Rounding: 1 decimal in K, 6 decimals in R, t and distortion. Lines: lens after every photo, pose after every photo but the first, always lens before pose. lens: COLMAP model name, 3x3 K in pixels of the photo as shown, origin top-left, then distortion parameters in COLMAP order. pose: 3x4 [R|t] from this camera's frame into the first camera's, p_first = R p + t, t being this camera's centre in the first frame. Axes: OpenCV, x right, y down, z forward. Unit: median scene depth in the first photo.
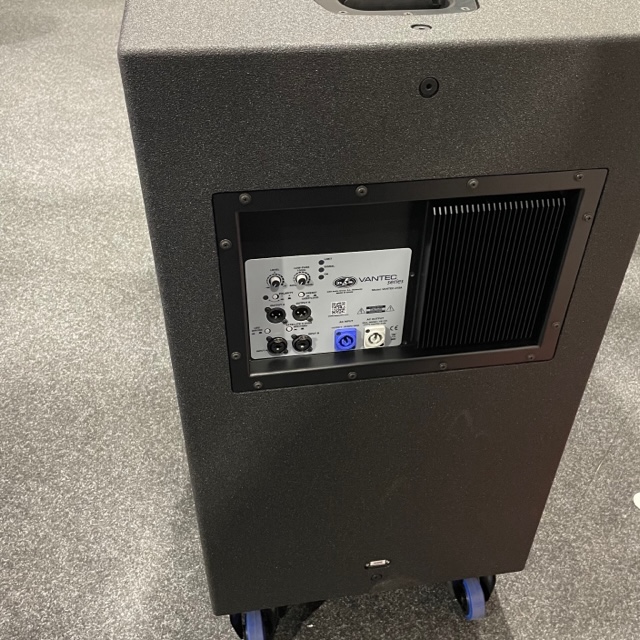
lens RADIAL K [[706.7, 0, 347.5], [0, 706.7, 336.4], [0, 0, 1]] dist [0.072201, -0.097185]
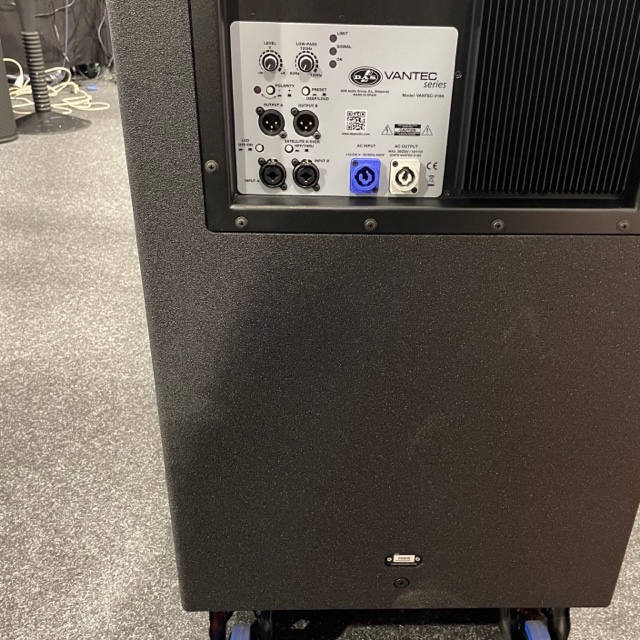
lens RADIAL K [[706.7, 0, 347.5], [0, 706.7, 336.4], [0, 0, 1]] dist [0.072201, -0.097185]
pose [[0.989783, 0.064085, -0.127366, 0.051440], [-0.086763, 0.979580, -0.181373, 0.185647], [0.113142, 0.190570, 0.975132, 0.184544]]
